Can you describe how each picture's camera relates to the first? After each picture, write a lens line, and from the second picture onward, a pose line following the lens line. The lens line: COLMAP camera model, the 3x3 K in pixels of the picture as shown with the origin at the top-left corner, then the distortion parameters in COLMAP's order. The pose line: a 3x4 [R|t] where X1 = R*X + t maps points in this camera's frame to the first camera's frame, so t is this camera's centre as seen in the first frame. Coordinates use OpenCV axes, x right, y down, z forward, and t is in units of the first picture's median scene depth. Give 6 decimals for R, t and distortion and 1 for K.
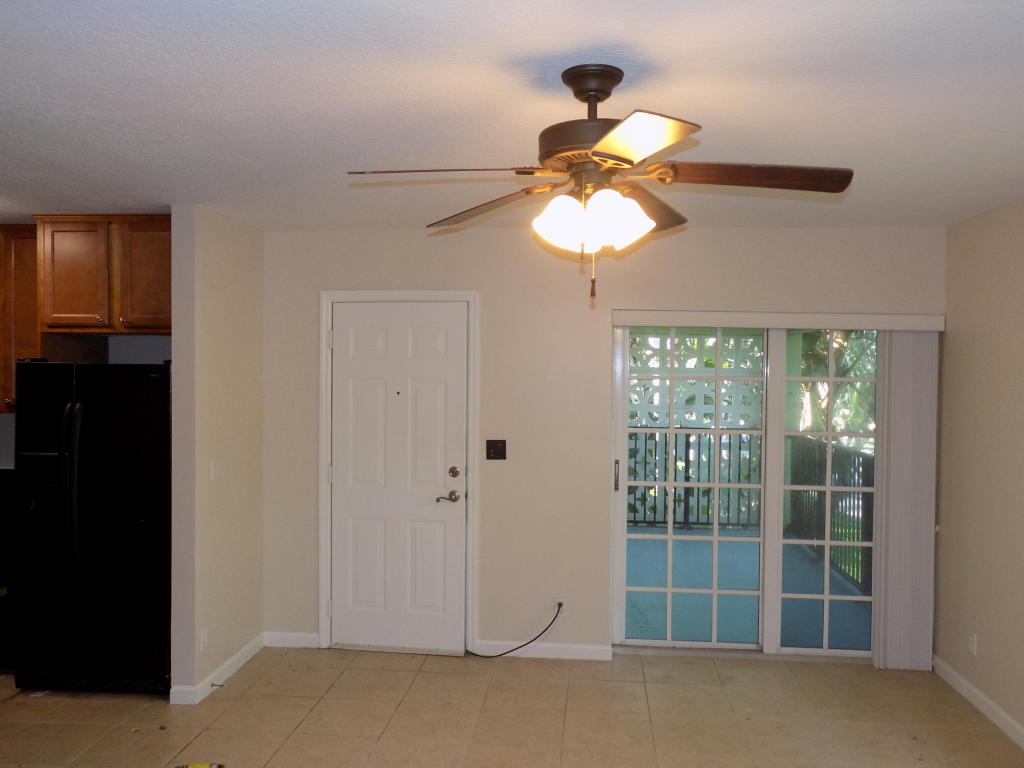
lens RADIAL K [[815.6, 0, 512.0], [0, 815.6, 384.0], [0, 0, 1]] dist [-0.007462, -0.000431]
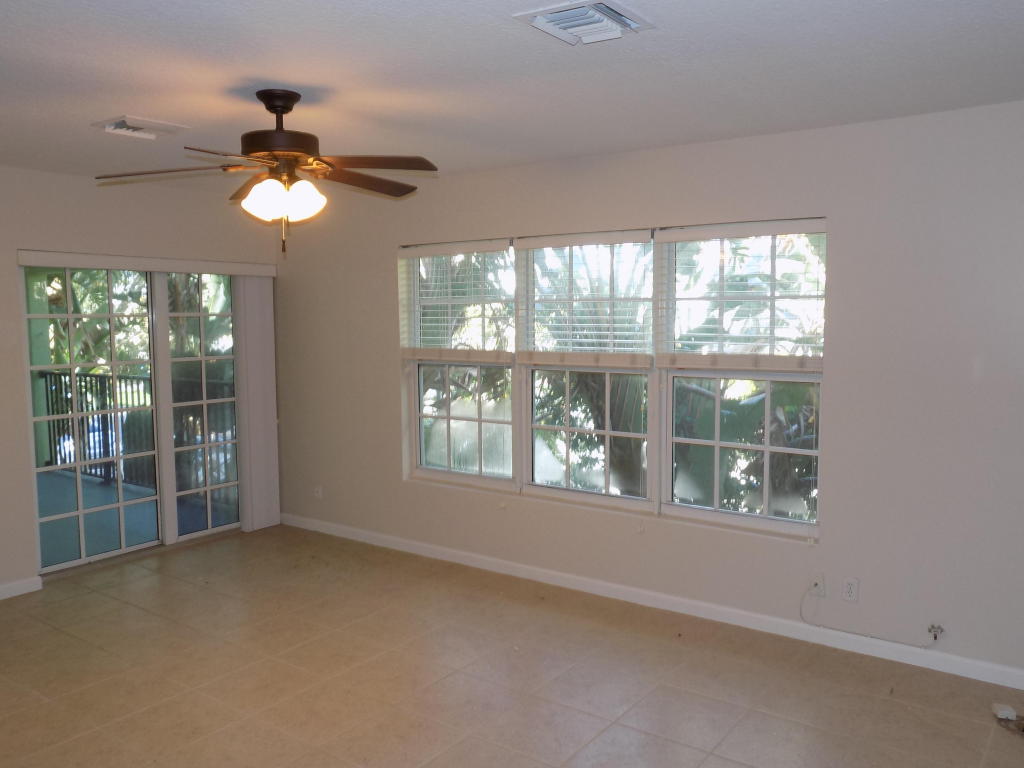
lens RADIAL K [[834.7, 0, 512.0], [0, 834.7, 384.0], [0, 0, 1]] dist [0.003006, 0.009011]
pose [[0.509600, -0.088545, 0.855843, -0.462532], [0.029379, 0.995901, 0.085542, 0.005810], [-0.859910, -0.018449, 0.510113, -0.054079]]
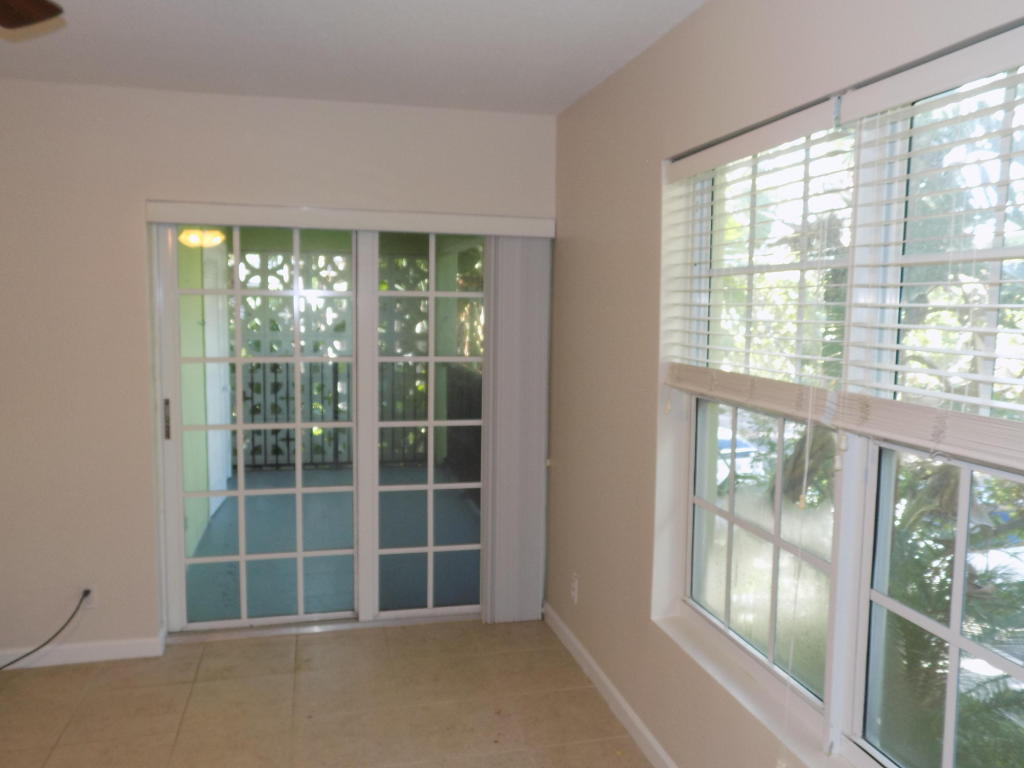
lens RADIAL K [[834.7, 0, 512.0], [0, 834.7, 384.0], [0, 0, 1]] dist [0.003006, 0.009011]
pose [[0.946695, -0.033174, 0.320420, 0.192233], [0.005978, 0.996321, 0.085488, 0.014252], [-0.322077, -0.079015, 0.943410, 0.157312]]
